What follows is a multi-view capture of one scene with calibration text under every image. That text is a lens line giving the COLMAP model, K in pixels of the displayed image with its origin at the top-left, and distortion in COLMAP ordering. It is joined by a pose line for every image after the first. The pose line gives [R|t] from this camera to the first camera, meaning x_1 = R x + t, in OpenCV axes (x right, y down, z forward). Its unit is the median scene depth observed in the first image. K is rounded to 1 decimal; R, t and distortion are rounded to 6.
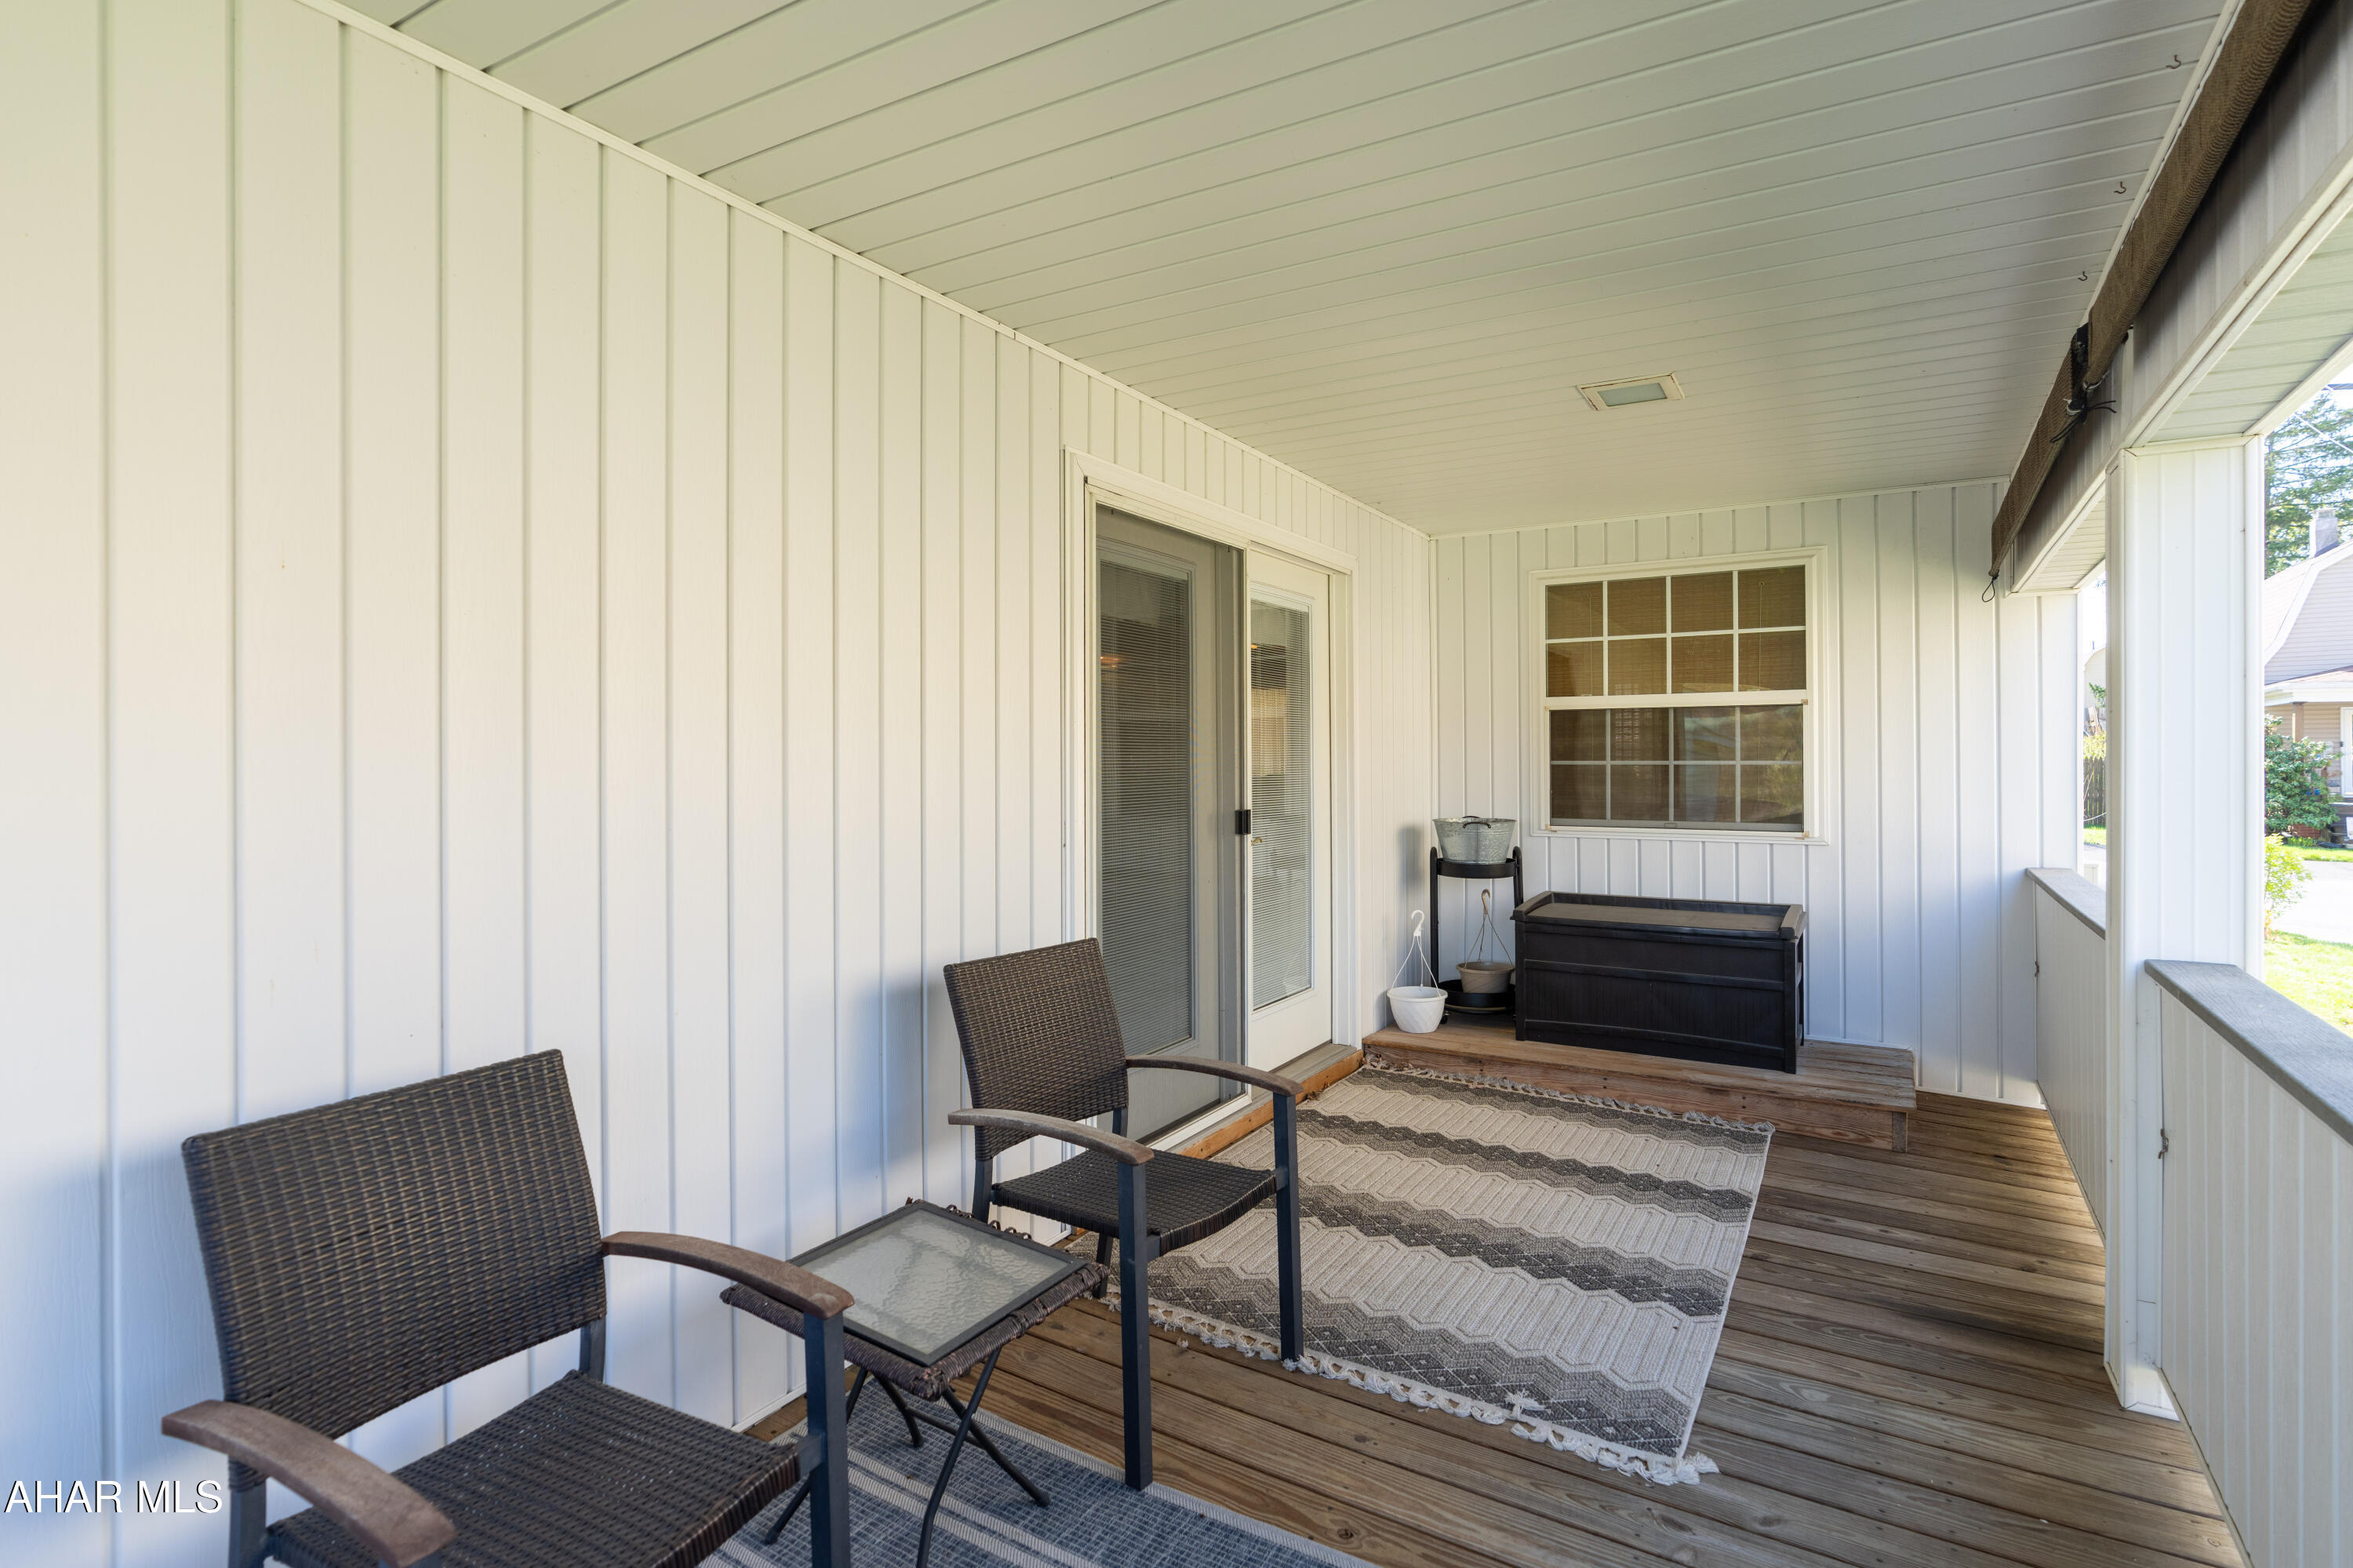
lens RADIAL K [[1169.3, 0, 1183.9], [0, 1169.3, 747.2], [0, 0, 1]] dist [0.000912, 0.011433]
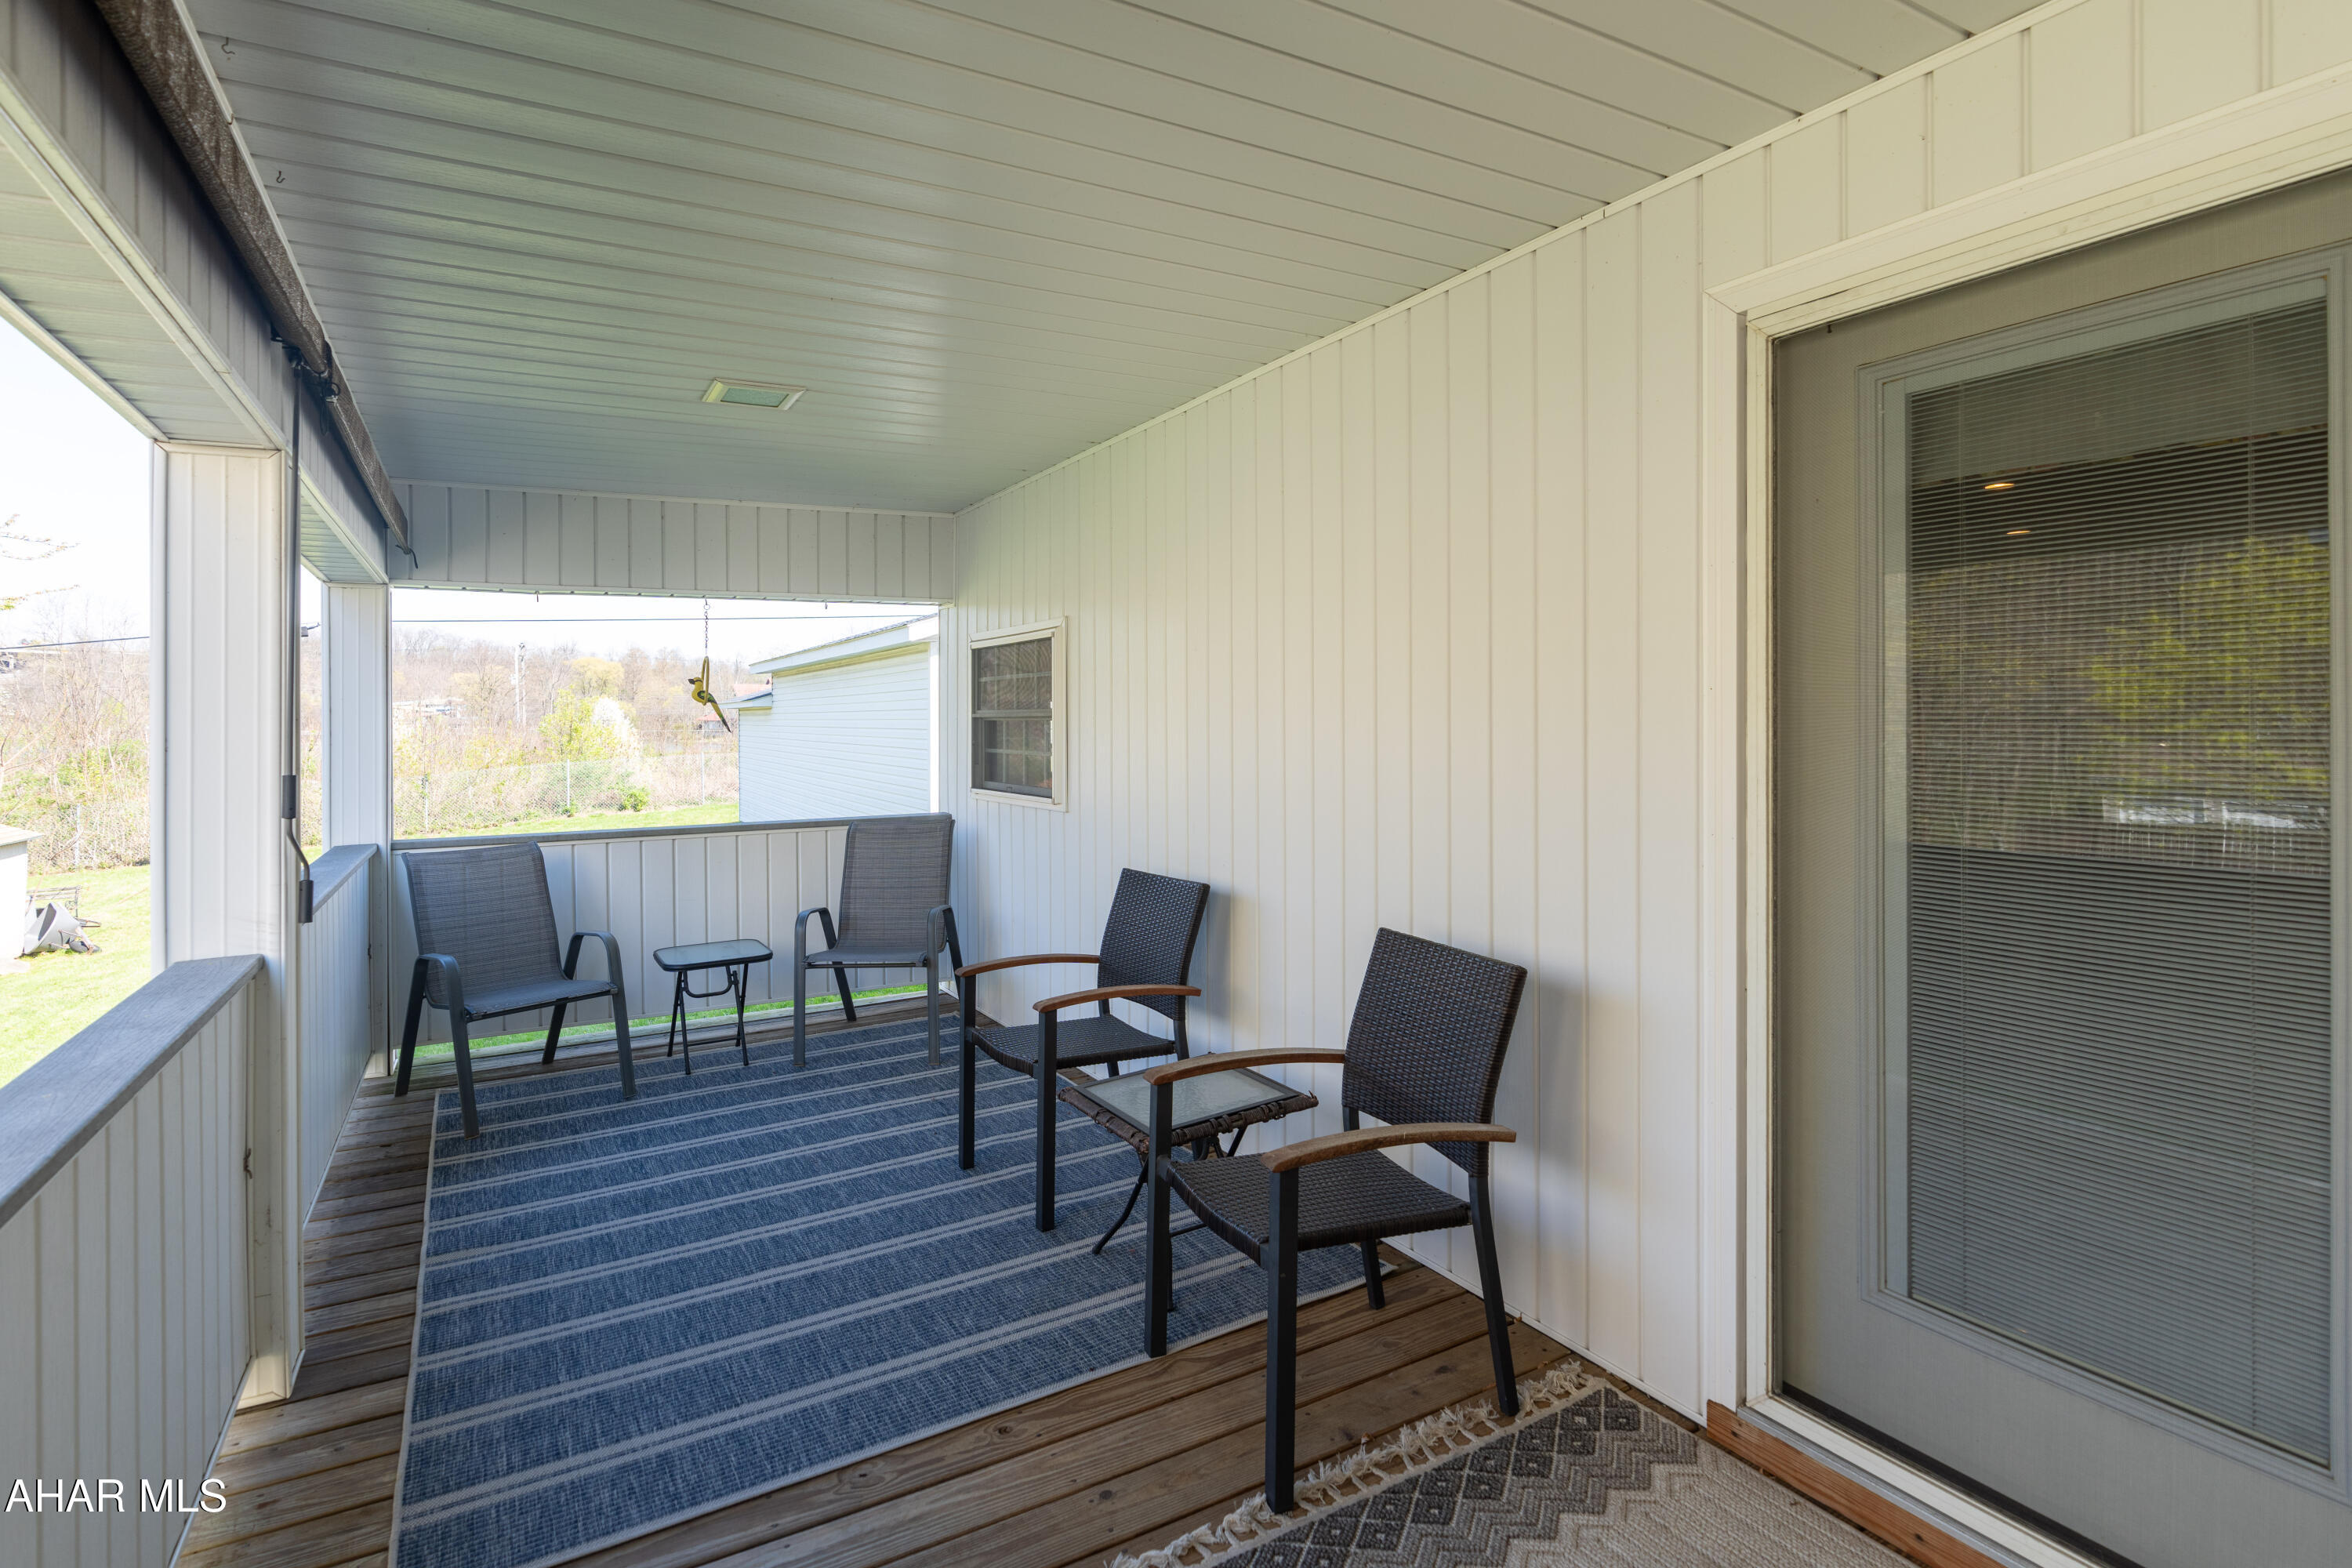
lens RADIAL K [[1168.8, 0, 1183.4], [0, 1168.8, 747.3], [0, 0, 1]] dist [0.000912, 0.011433]
pose [[-0.486007, 0.000469, -0.873955, 0.872165], [-0.008348, 0.999952, 0.005179, 0.015132], [0.873915, 0.009813, -0.485979, 1.430016]]
